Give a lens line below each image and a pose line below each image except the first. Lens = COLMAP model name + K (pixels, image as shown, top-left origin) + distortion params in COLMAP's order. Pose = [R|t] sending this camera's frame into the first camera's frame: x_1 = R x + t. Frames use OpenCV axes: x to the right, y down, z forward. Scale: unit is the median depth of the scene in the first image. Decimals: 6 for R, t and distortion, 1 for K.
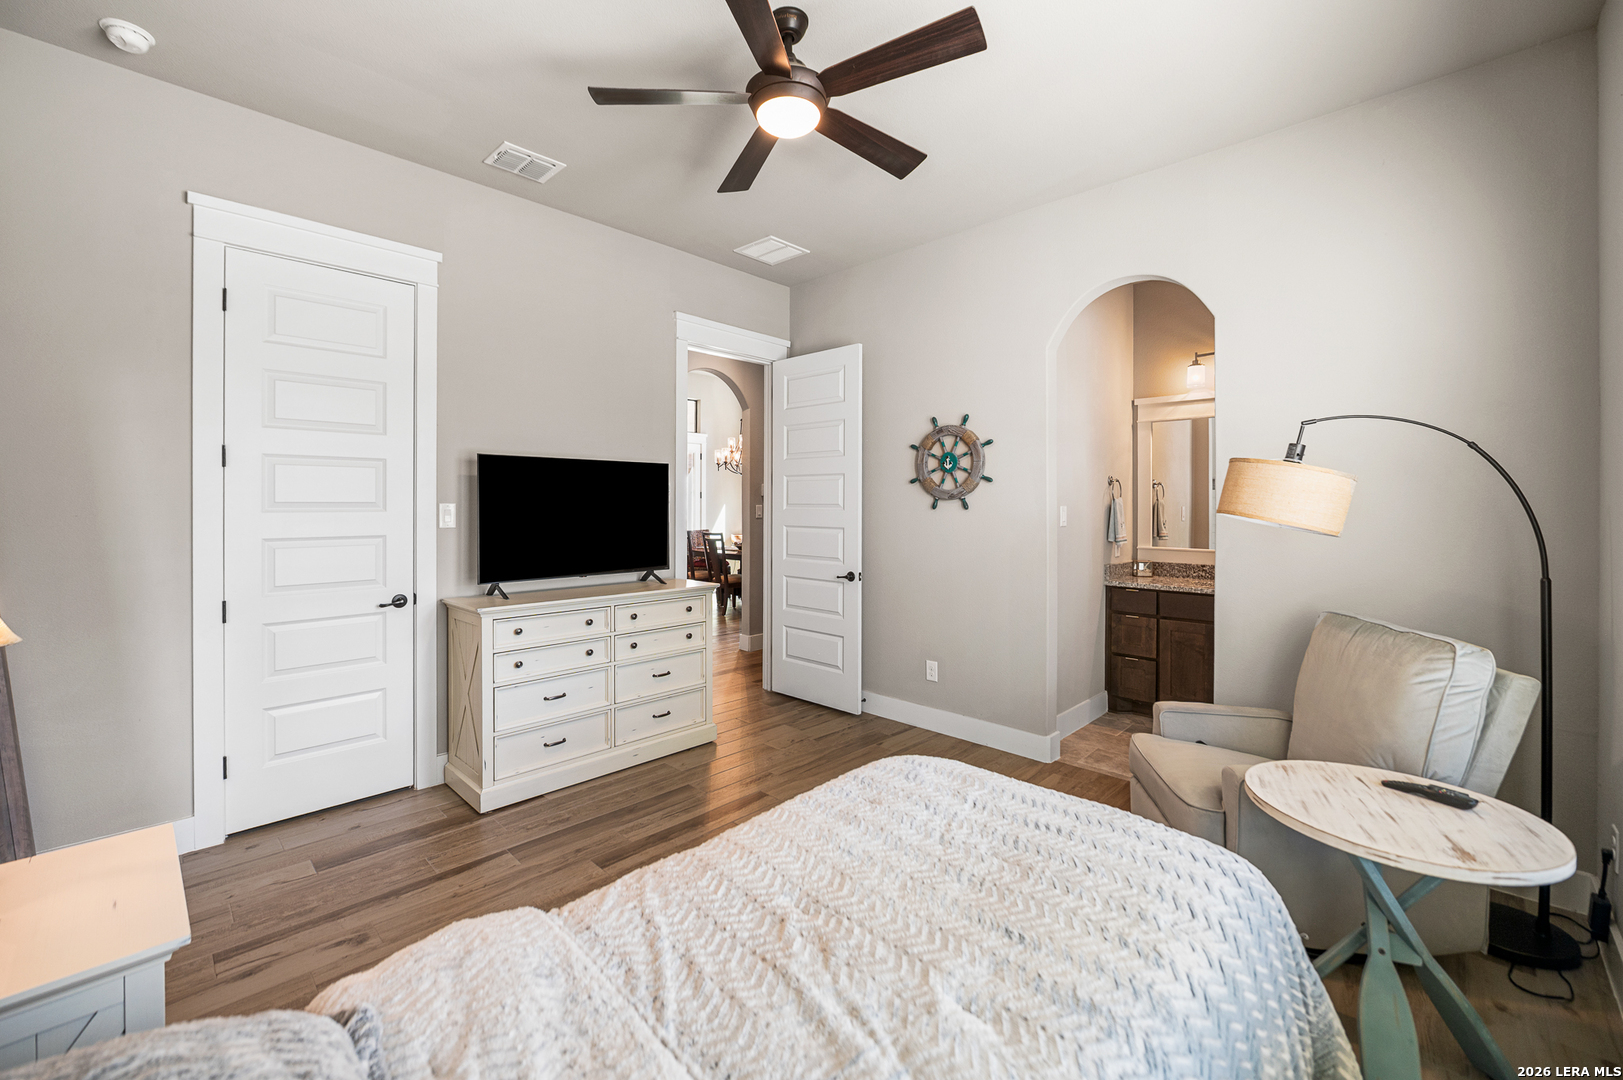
lens RADIAL K [[664.7, 0, 807.7], [0, 664.7, 504.4], [0, 0, 1]] dist [-0.000325, 0.000039]
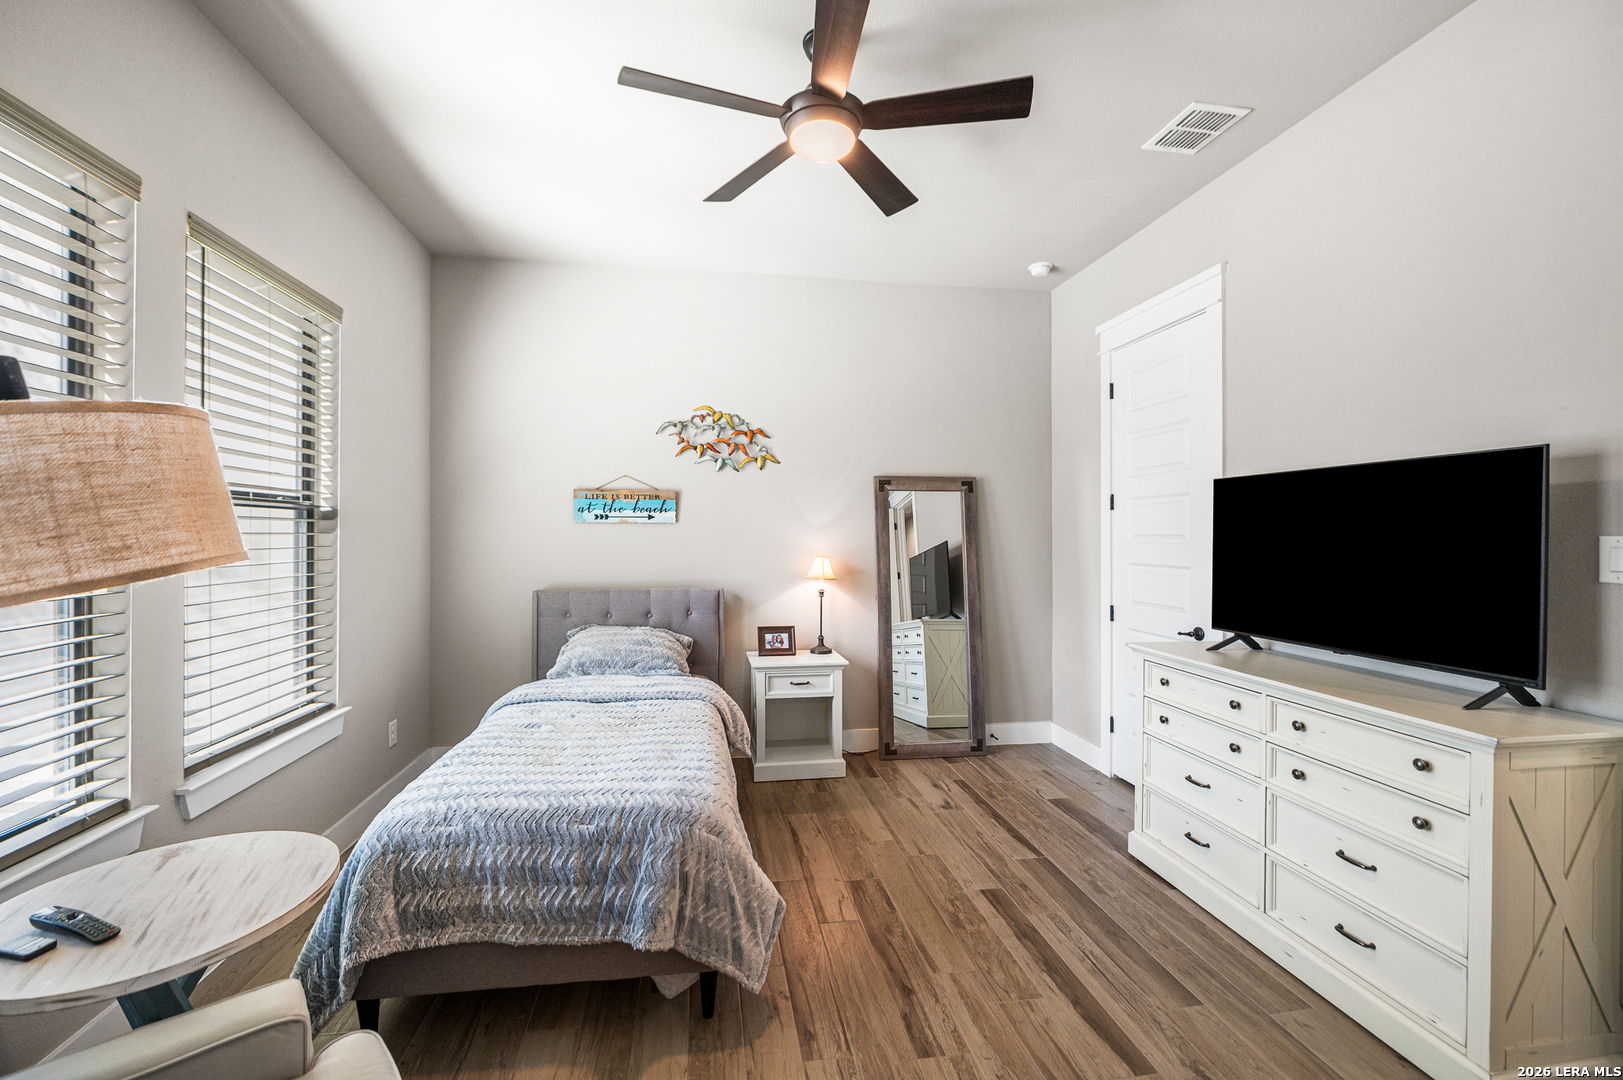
lens RADIAL K [[653.6, 0, 775.8], [0, 653.6, 539.2], [0, 0, 1]] dist [-0.001661, 0.000006]
pose [[-0.628535, 0.003874, -0.777772, 0.581221], [-0.002168, 0.999975, 0.006732, -0.002273], [0.777778, 0.005917, -0.628511, 1.193154]]
